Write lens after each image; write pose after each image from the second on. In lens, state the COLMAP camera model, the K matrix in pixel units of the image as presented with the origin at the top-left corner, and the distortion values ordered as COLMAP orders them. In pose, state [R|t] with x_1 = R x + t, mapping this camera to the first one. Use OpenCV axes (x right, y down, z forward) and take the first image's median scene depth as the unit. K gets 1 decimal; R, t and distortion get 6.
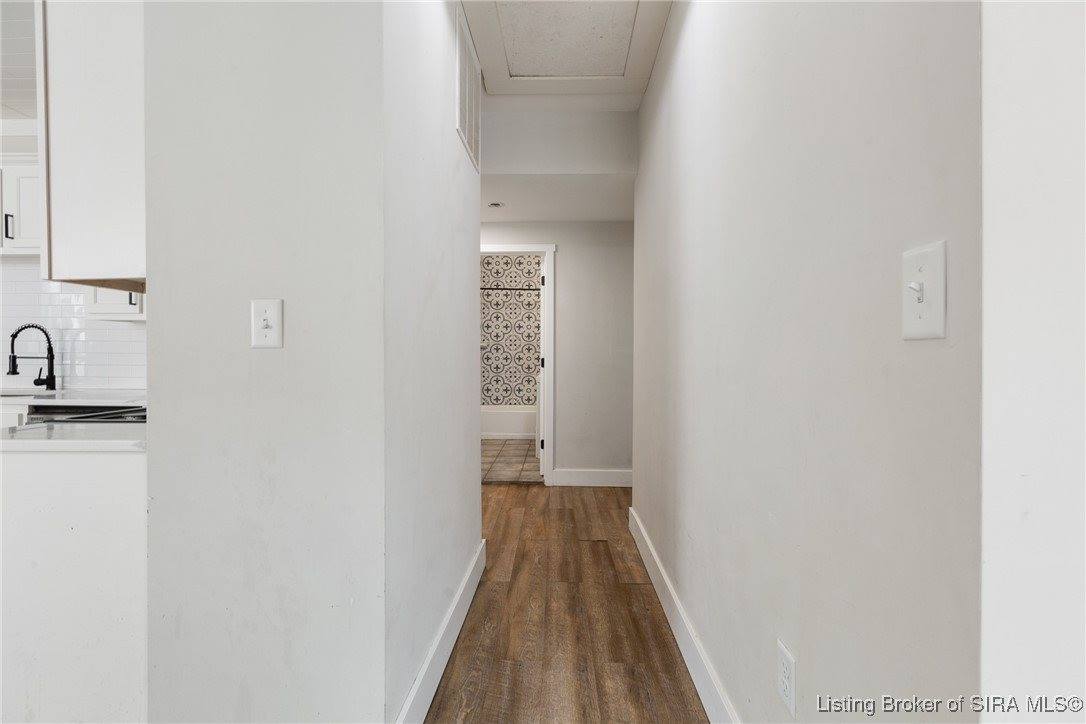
lens RADIAL K [[498.2, 0, 542.2], [0, 498.2, 357.5], [0, 0, 1]] dist [0.000562, -0.000272]
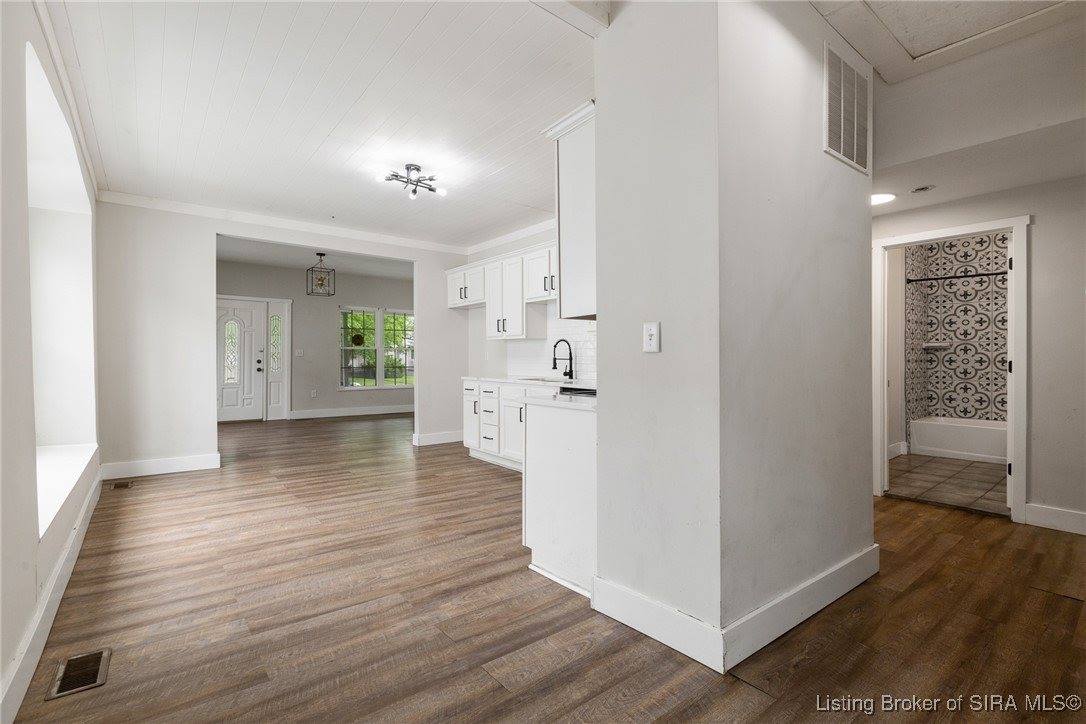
lens RADIAL K [[479.1, 0, 547.8], [0, 479.1, 359.1], [0, 0, 1]] dist [0.005354, -0.000132]
pose [[0.665244, 0.000876, -0.746625, 0.104229], [-0.002213, 0.999997, -0.000800, 0.001209], [0.746623, 0.002184, 0.665244, -0.077466]]
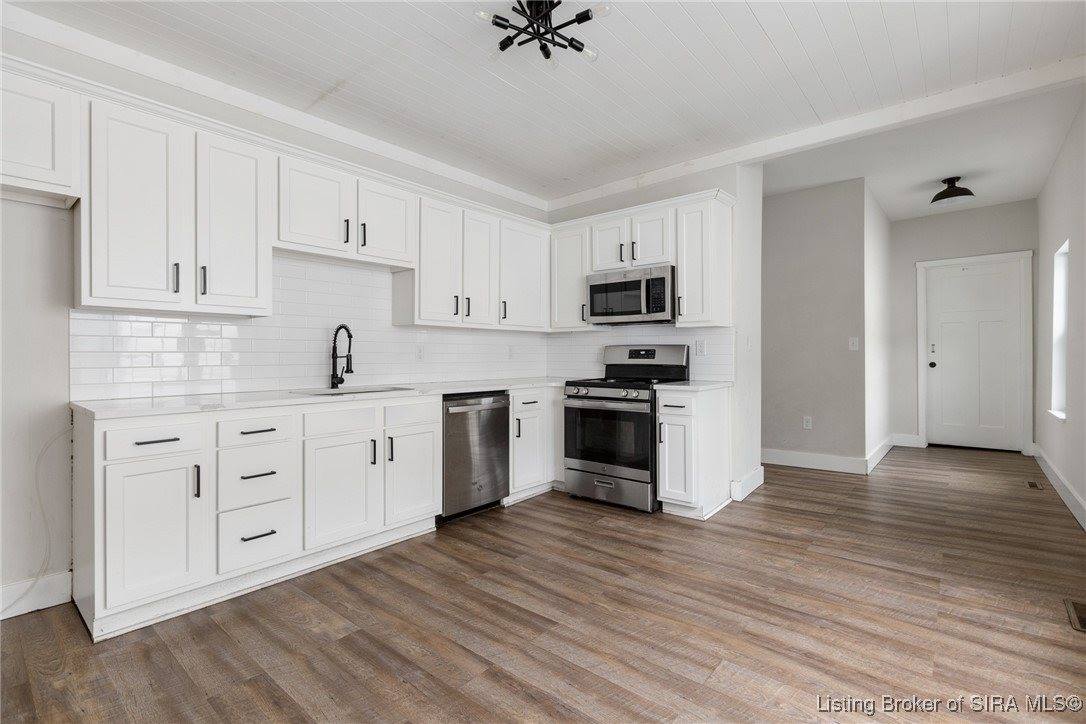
lens RADIAL K [[490.6, 0, 543.6], [0, 490.6, 355.7], [0, 0, 1]] dist [0.000411, -0.000228]
pose [[0.623868, -0.003513, 0.781522, -1.133088], [0.002037, 0.999994, 0.002869, -0.002938], [-0.781527, -0.000198, 0.623871, 0.018572]]
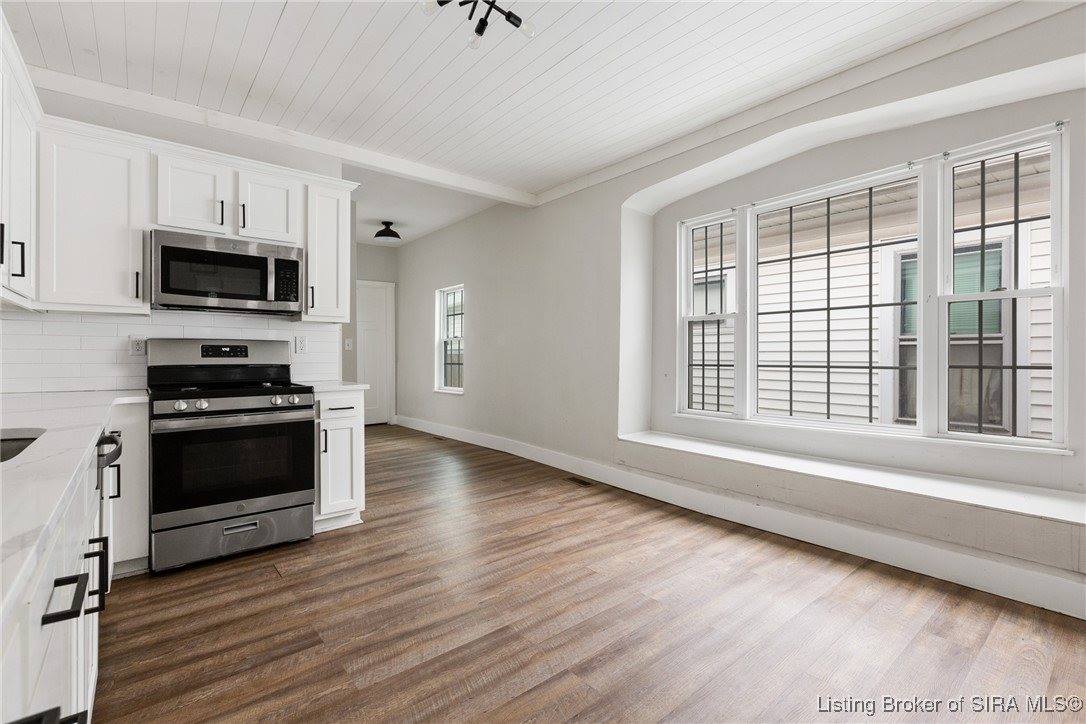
lens RADIAL K [[498.2, 0, 542.2], [0, 498.2, 357.5], [0, 0, 1]] dist [0.000562, -0.000272]
pose [[-0.657925, -0.003140, 0.753077, -1.127967], [-0.000082, 0.999992, 0.004098, 0.003194], [-0.753084, 0.002634, -0.657920, 0.604097]]
